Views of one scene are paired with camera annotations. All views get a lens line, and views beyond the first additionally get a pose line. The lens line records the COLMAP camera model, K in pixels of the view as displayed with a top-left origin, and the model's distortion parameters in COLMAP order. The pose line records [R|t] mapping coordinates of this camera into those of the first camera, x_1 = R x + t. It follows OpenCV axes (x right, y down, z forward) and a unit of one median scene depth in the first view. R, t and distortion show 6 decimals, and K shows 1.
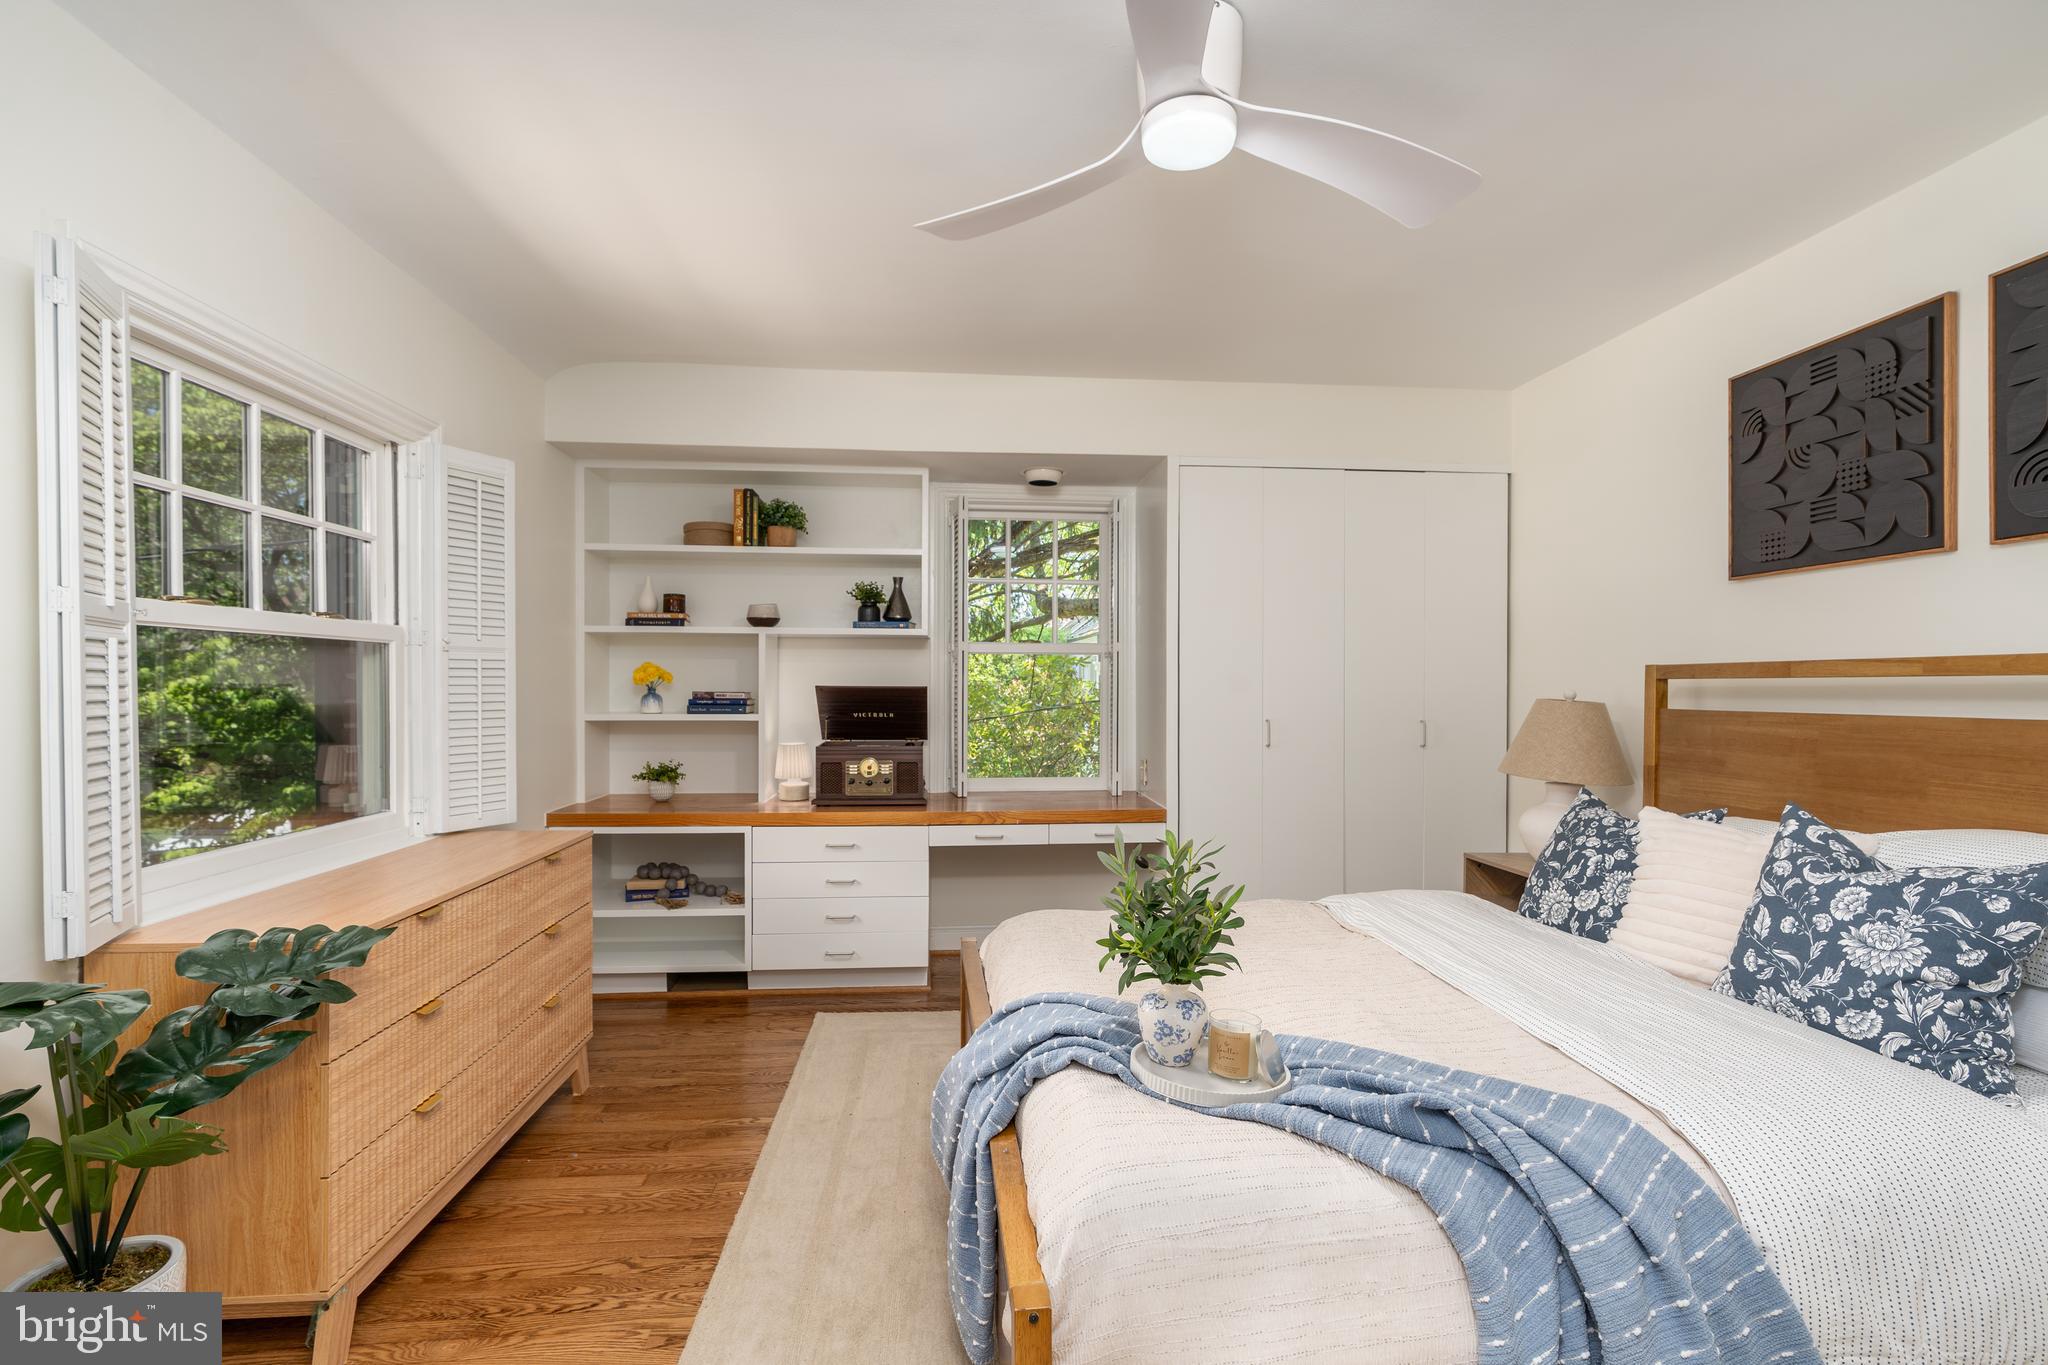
lens RADIAL K [[927.1, 0, 1032.5], [0, 927.1, 700.3], [0, 0, 1]] dist [-0.003982, 0.002712]
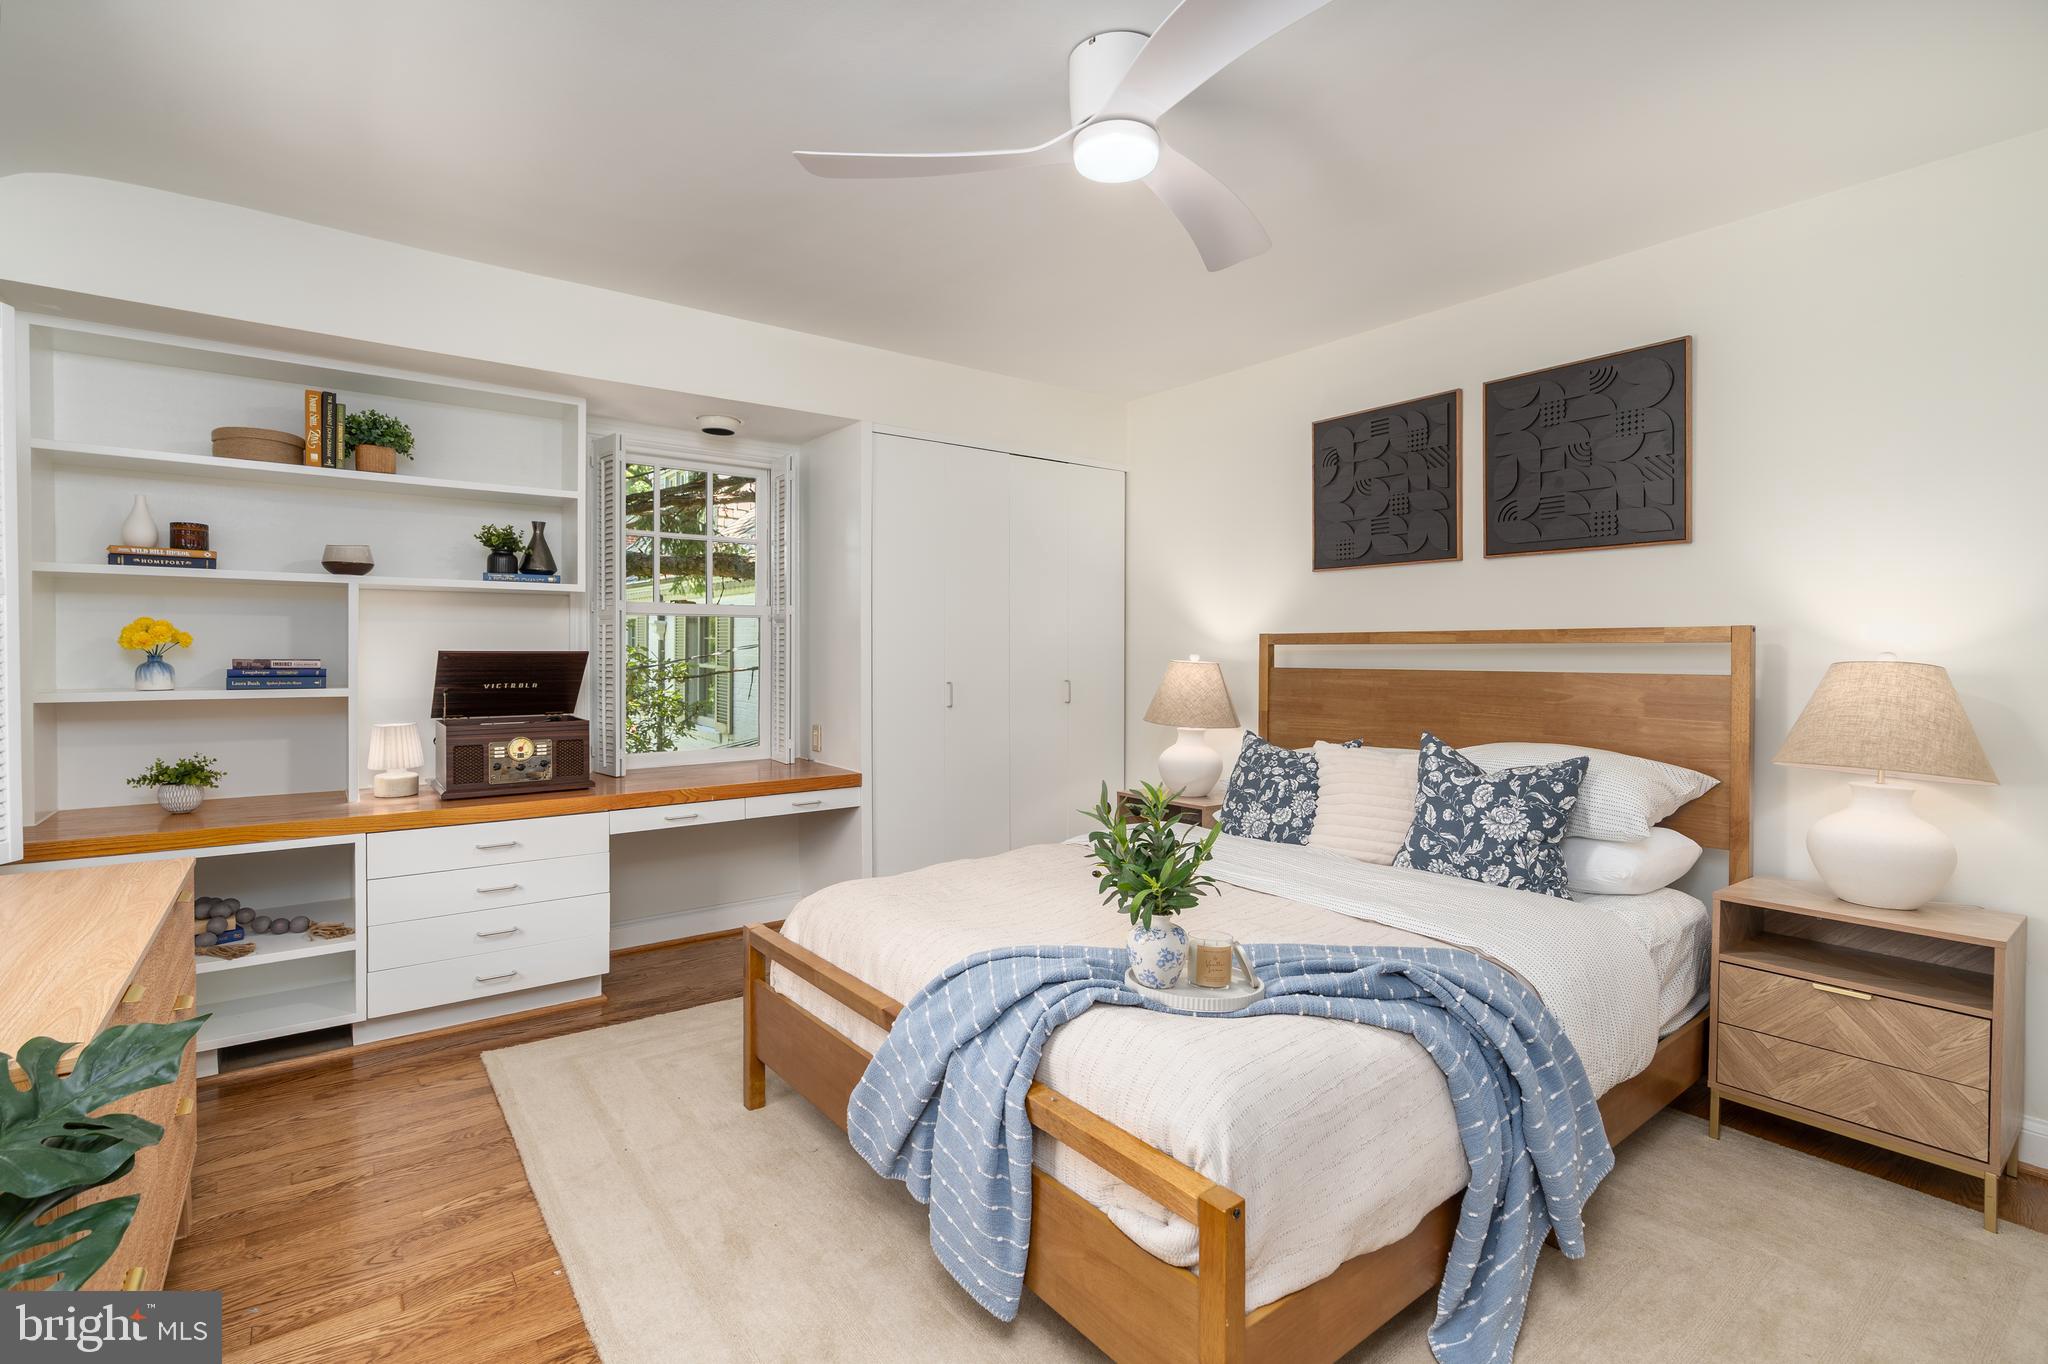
lens RADIAL K [[927.1, 0, 1032.1], [0, 927.1, 667.1], [0, 0, 1]] dist [-0.003982, 0.002712]
pose [[0.848871, -0.011103, 0.528483, -0.336206], [0.009096, 0.999938, 0.006397, -0.003168], [-0.528522, -0.000623, 0.848920, 0.073491]]
